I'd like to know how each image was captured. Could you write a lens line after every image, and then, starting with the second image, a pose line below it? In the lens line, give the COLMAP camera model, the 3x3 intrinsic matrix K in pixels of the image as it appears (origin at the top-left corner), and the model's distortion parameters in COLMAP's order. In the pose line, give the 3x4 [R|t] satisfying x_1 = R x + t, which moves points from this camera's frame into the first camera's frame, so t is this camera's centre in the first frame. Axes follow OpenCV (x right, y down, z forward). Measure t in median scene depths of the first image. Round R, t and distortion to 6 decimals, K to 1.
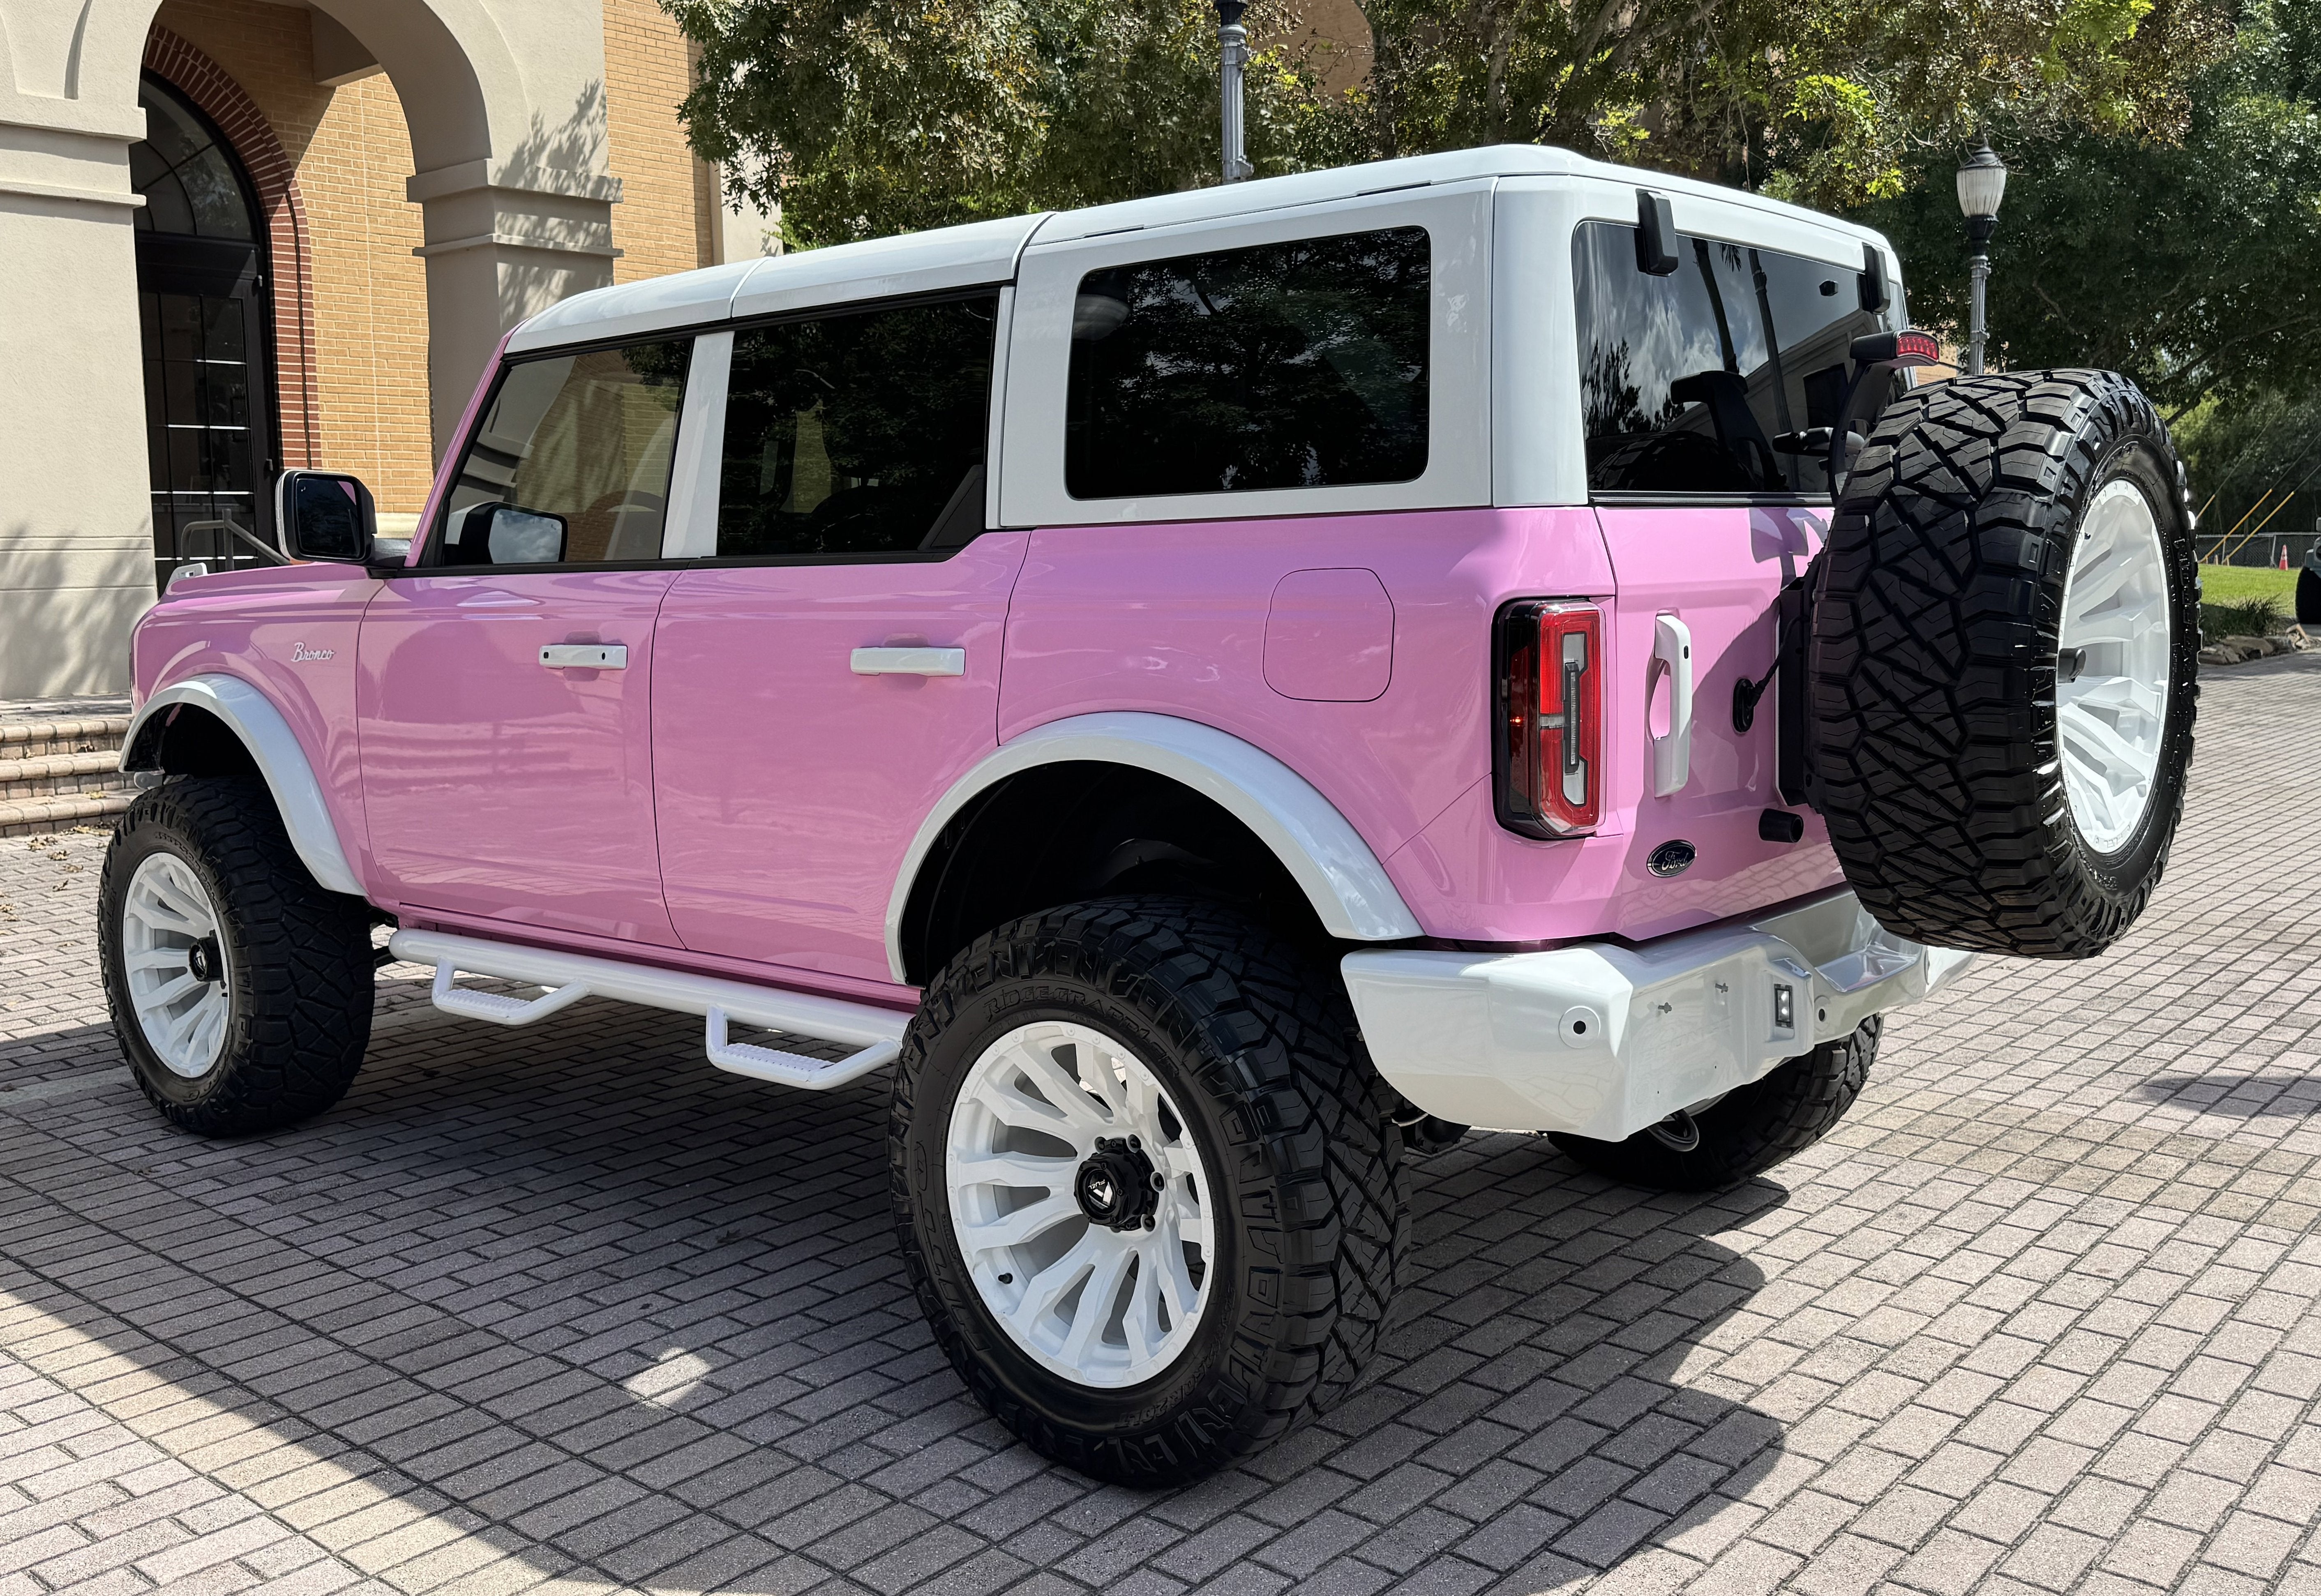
lens RADIAL K [[2082.7, 0, 1165.9], [0, 2082.7, 783.6], [0, 0, 1]] dist [0.046087, -0.066564]
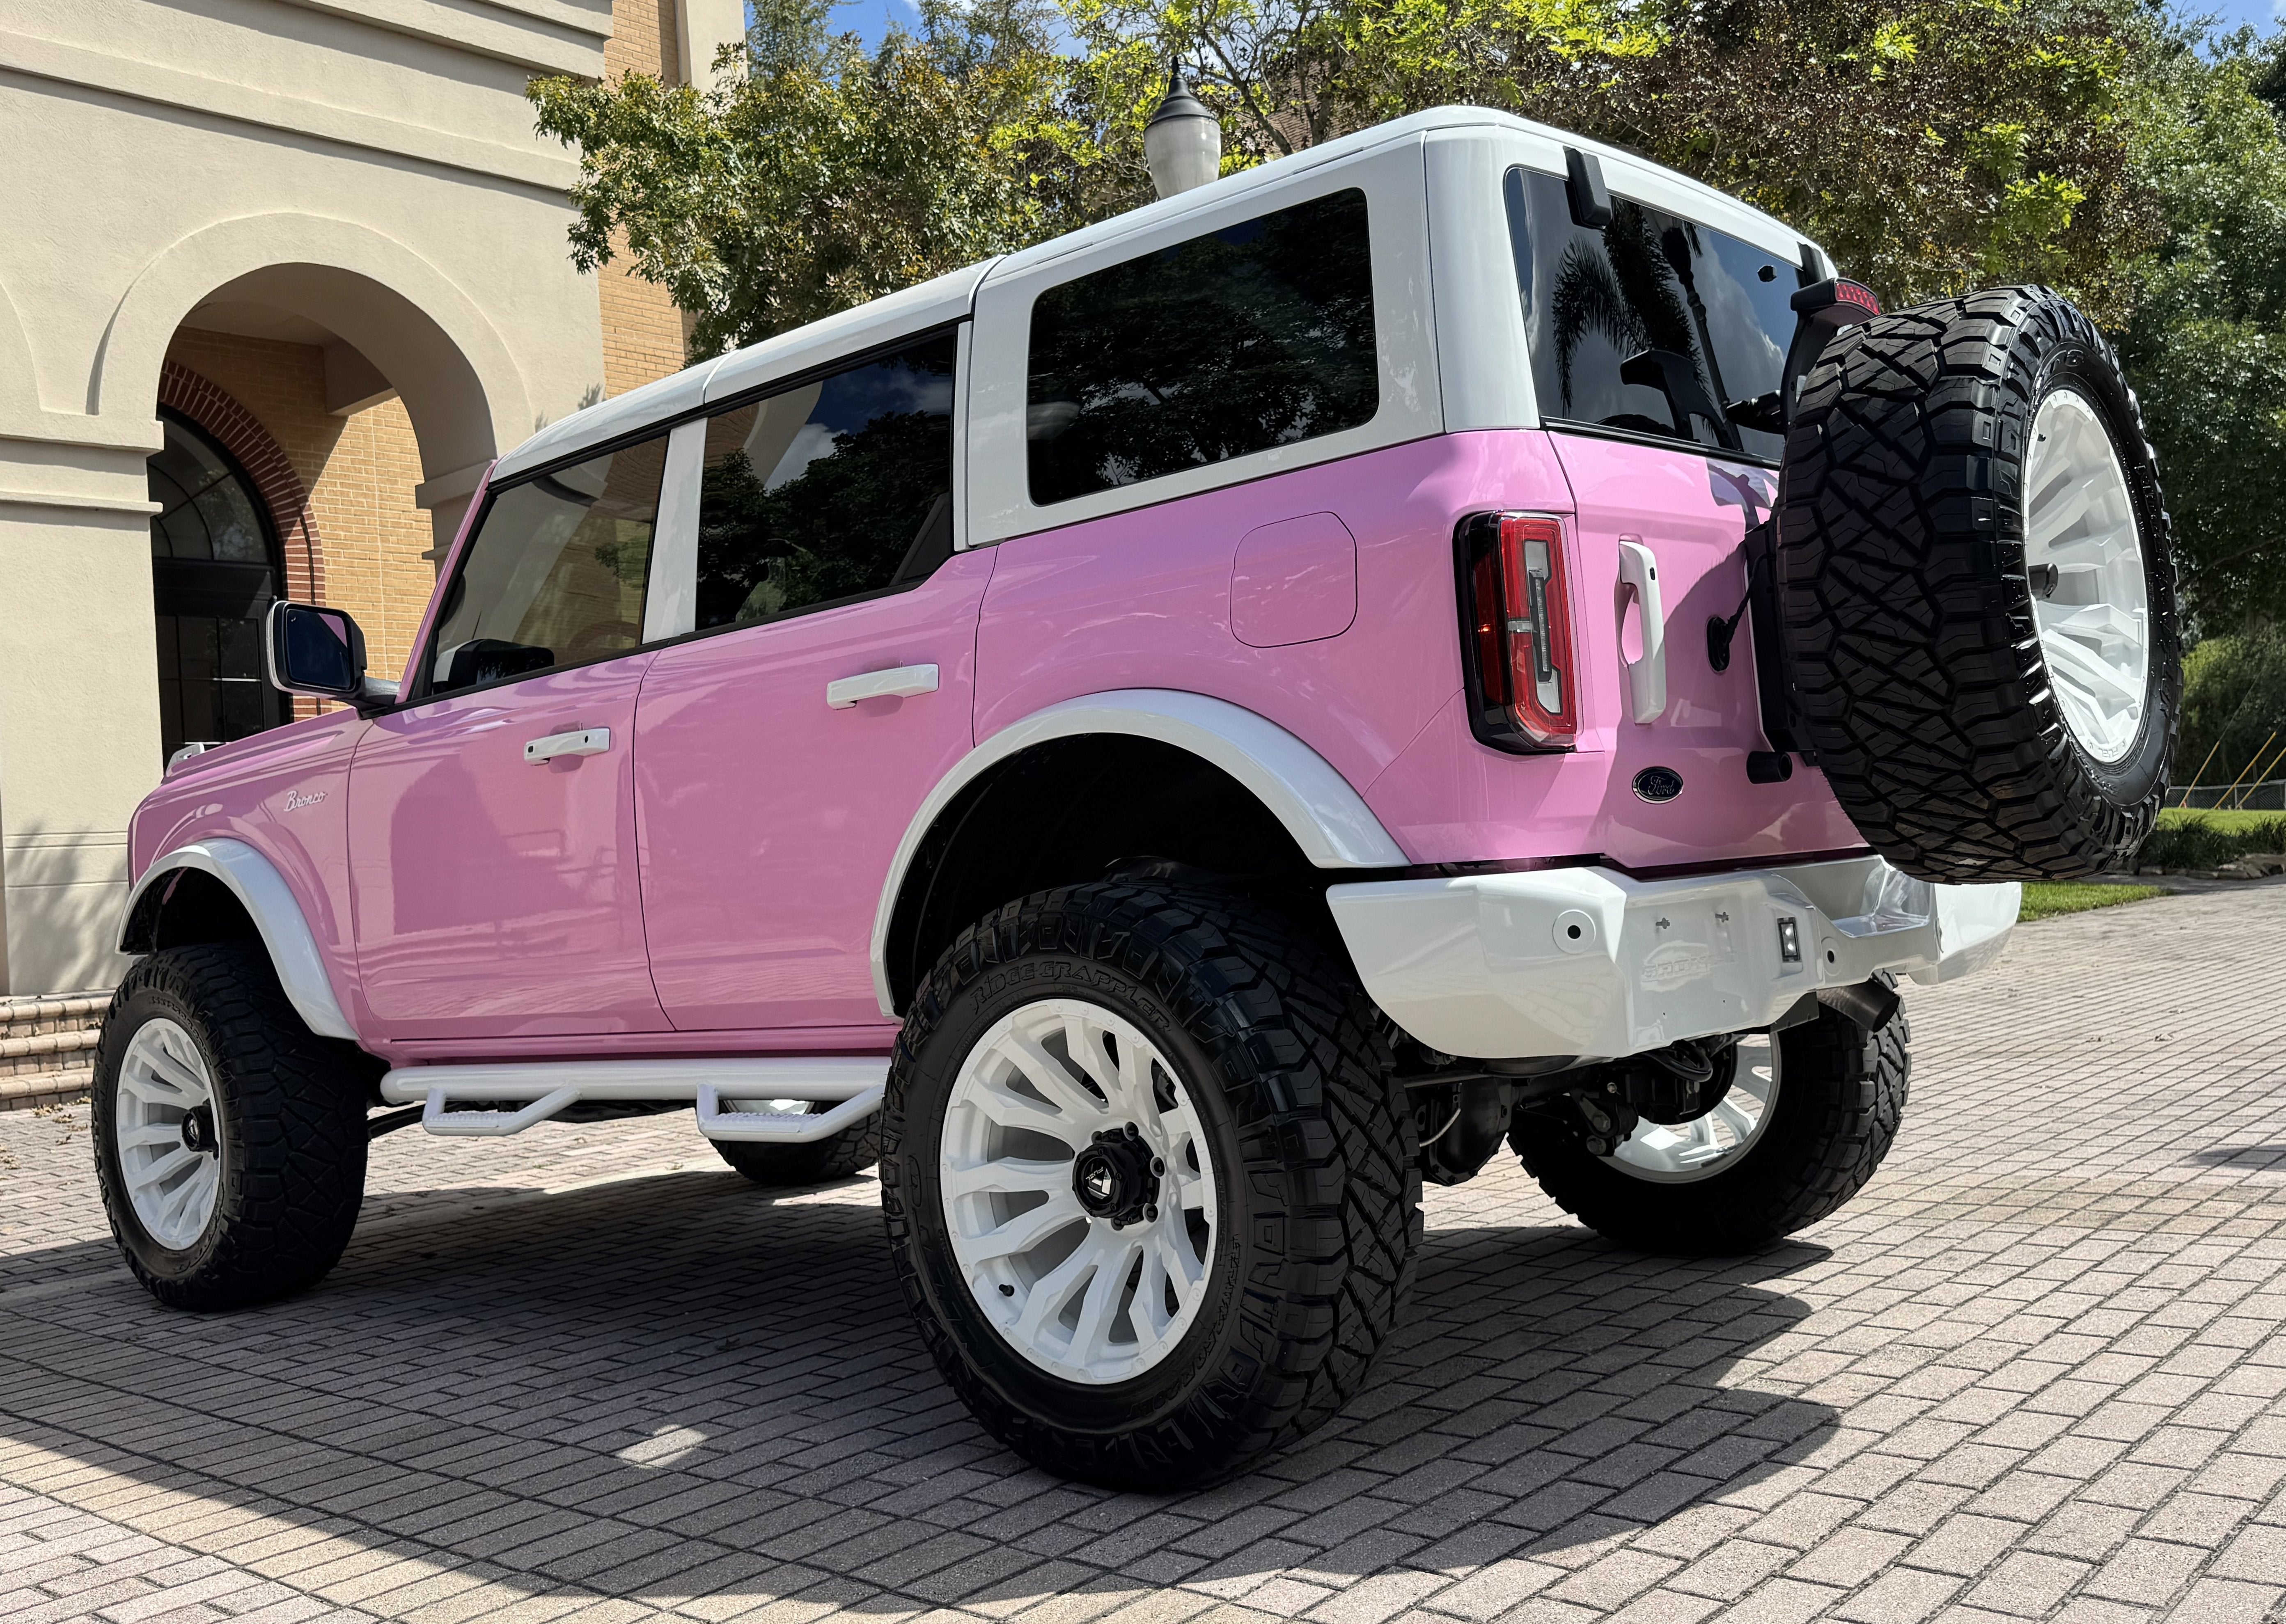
lens RADIAL K [[2086.2, 0, 1143.0], [0, 2086.2, 812.0], [0, 0, 1]] dist [0.048043, -0.075431]
pose [[0.998118, -0.059521, -0.014755, 0.012295], [0.056745, 0.987692, -0.145753, 0.154461], [0.023249, 0.144641, 0.989211, 0.018866]]
